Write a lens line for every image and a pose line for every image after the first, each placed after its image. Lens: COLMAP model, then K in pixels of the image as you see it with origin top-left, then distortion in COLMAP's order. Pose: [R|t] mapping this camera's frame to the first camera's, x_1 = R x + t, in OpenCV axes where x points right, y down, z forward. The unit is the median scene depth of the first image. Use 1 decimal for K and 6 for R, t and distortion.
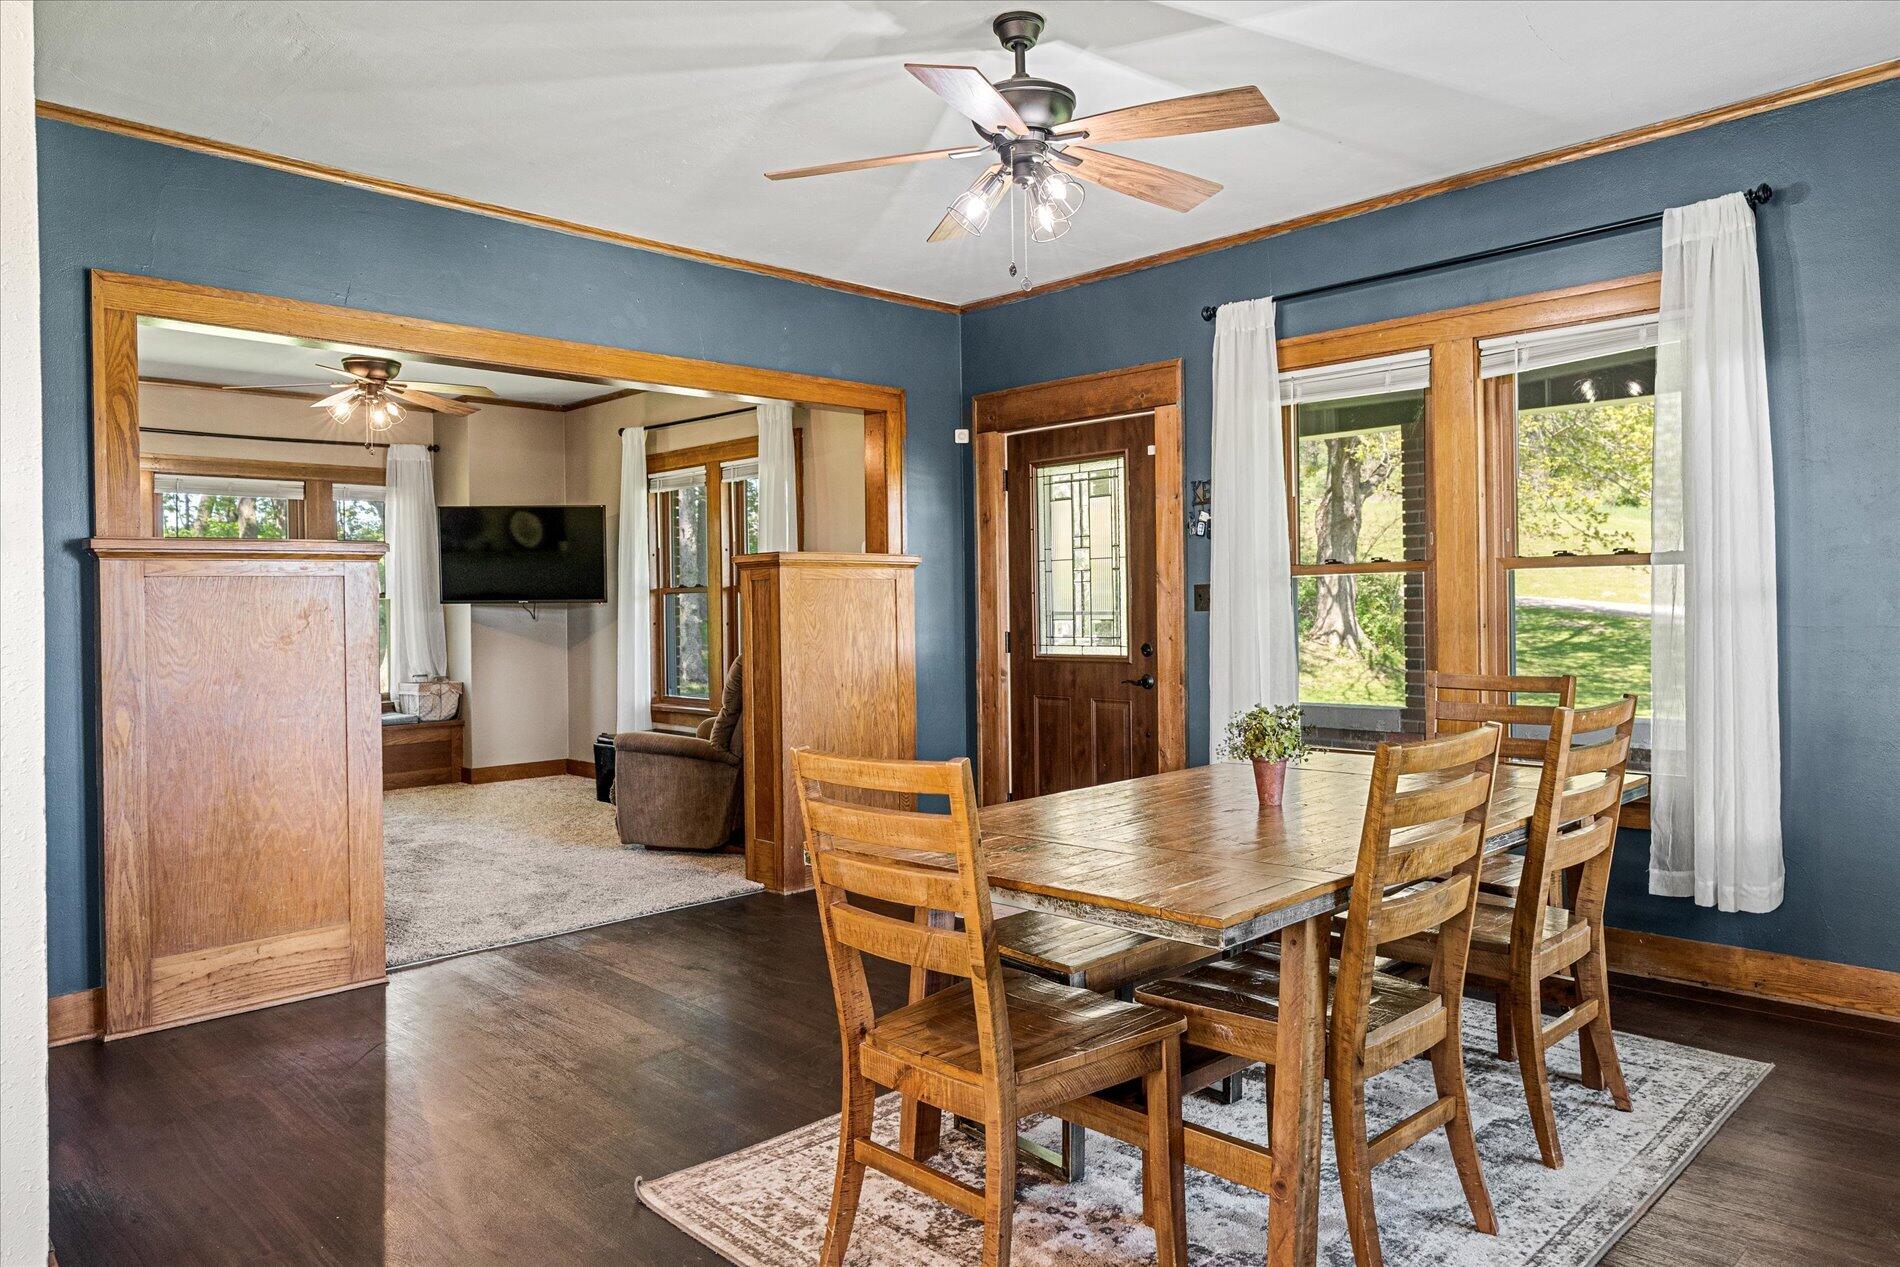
lens RADIAL K [[1242.7, 0, 953.2], [0, 1242.7, 609.5], [0, 0, 1]] dist [-0.007250, 0.000114]
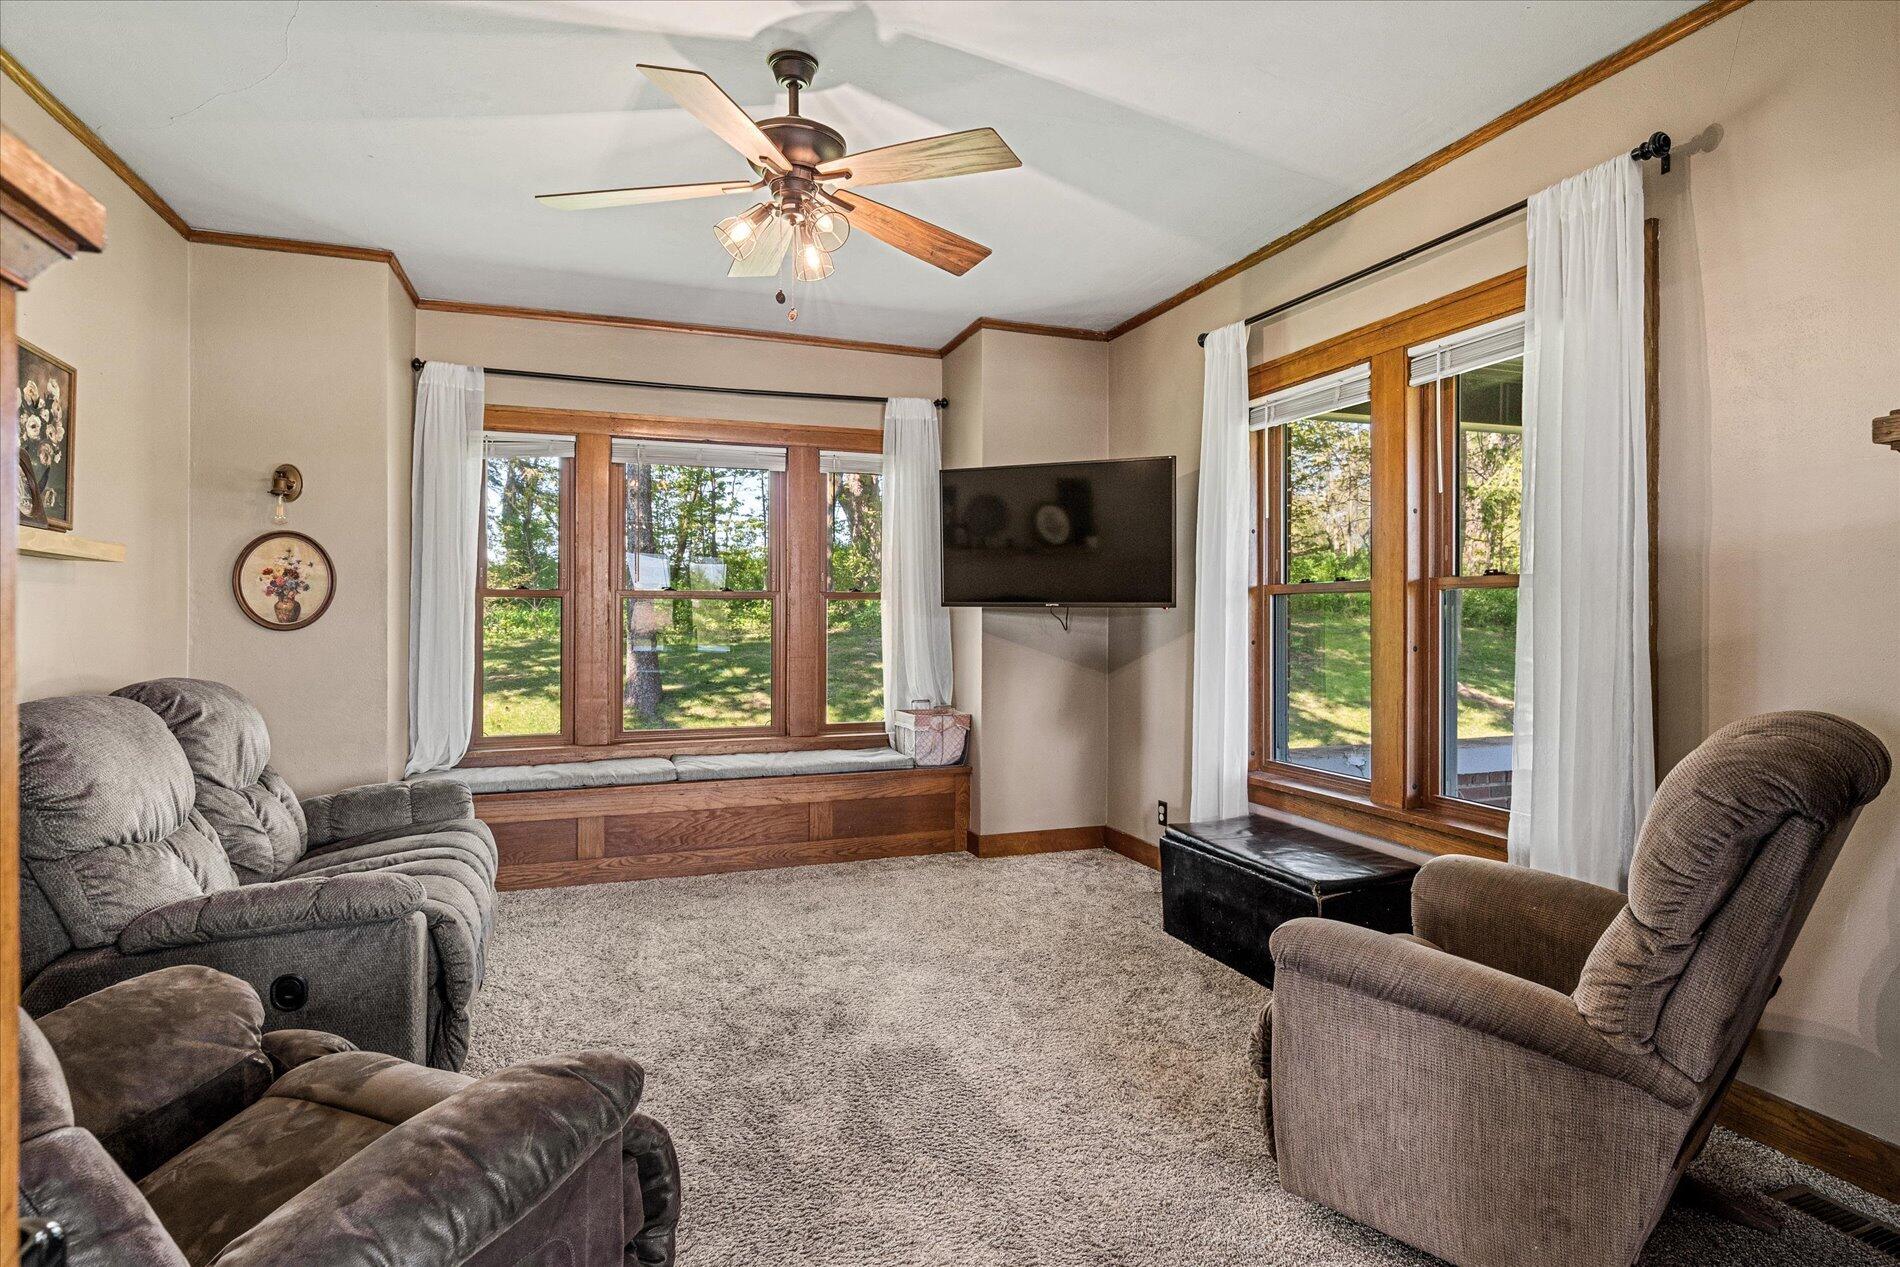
lens RADIAL K [[1478.6, 0, 950.0], [0, 1478.6, 633.5], [0, 0, 1]] dist [-0.020226, 0.009355]
pose [[0.921394, 0.018694, -0.388180, -0.087617], [-0.015091, 0.999810, 0.012329, 0.000034], [0.388336, -0.005502, 0.921501, 0.244156]]
